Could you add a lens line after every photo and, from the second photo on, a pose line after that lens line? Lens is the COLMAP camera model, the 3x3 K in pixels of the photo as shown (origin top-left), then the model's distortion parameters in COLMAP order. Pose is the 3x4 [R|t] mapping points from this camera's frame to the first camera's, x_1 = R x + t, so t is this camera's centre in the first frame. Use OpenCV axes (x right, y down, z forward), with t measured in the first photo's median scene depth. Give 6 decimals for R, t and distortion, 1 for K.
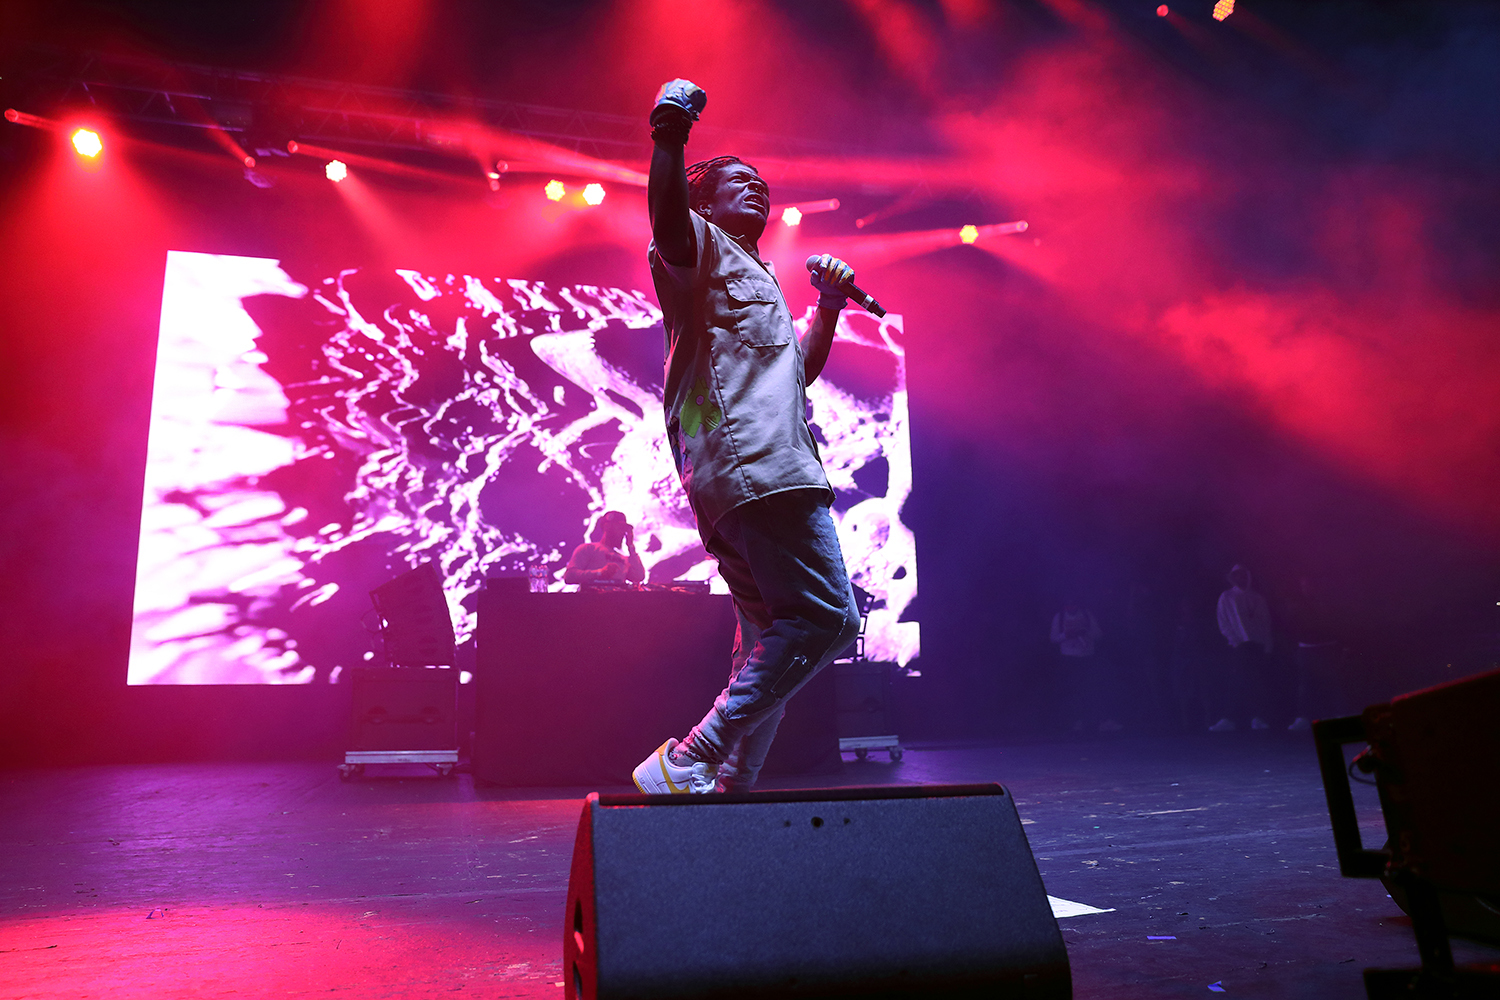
lens RADIAL K [[1022.2, 0, 750.0], [0, 1022.2, 500.0], [0, 0, 1]] dist [-0.092320, 0.076207]
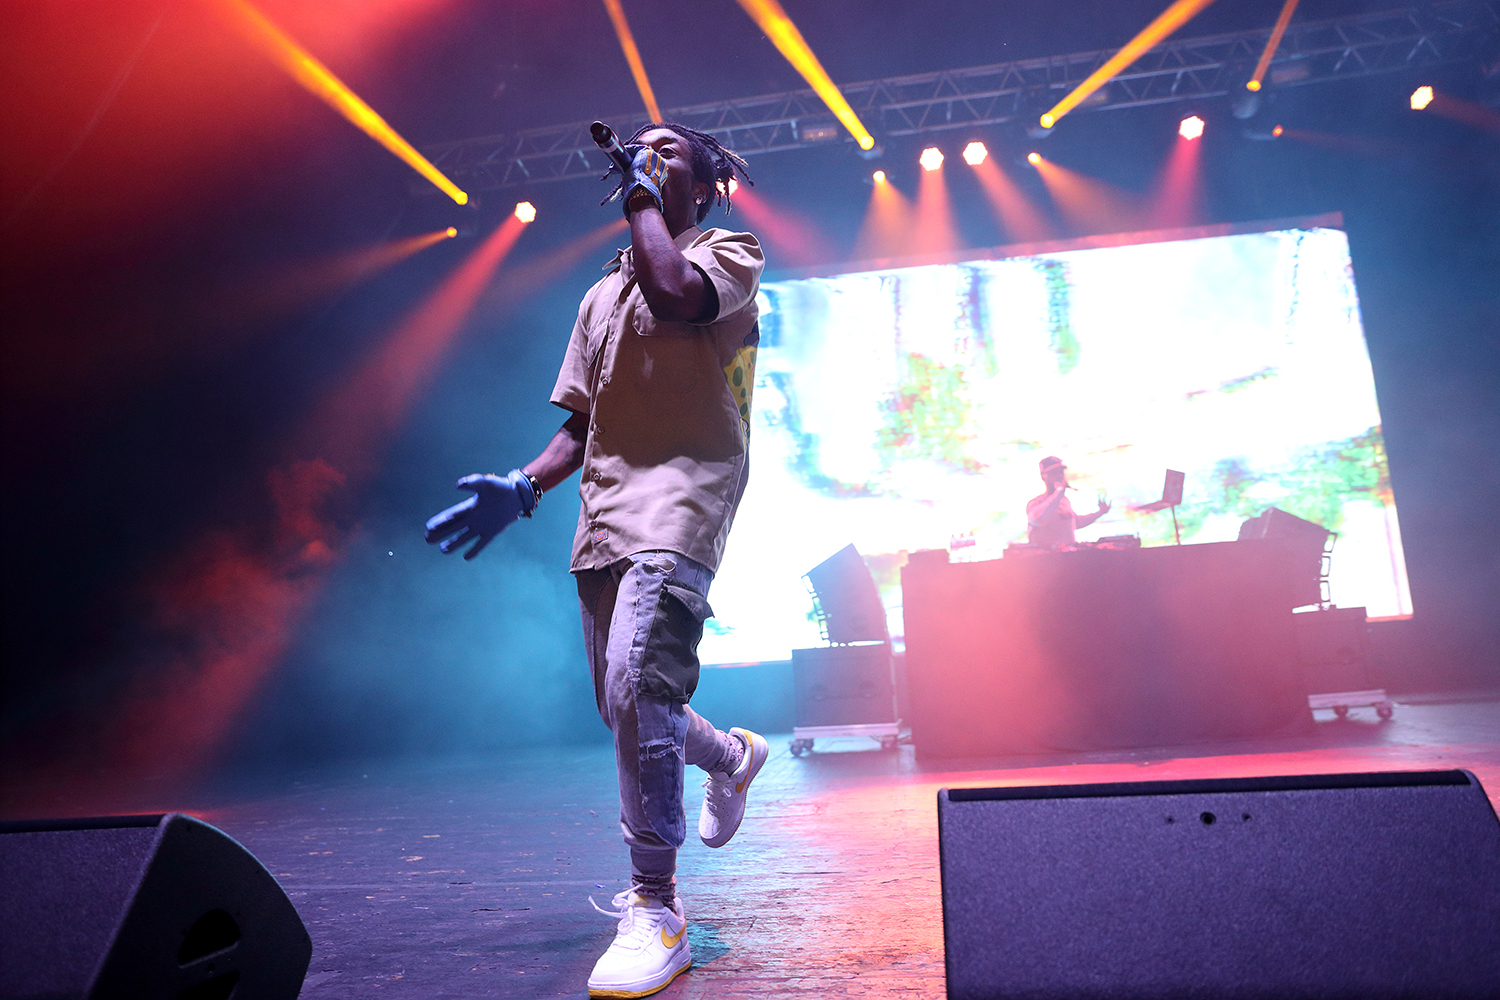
lens RADIAL K [[1022.2, 0, 750.0], [0, 1022.2, 500.0], [0, 0, 1]] dist [-0.092320, 0.076207]
pose [[0.911289, -0.106702, -0.397702, 0.078973], [0.118786, 0.992903, 0.005792, 0.003474], [0.394262, -0.052520, 0.917496, 0.096254]]
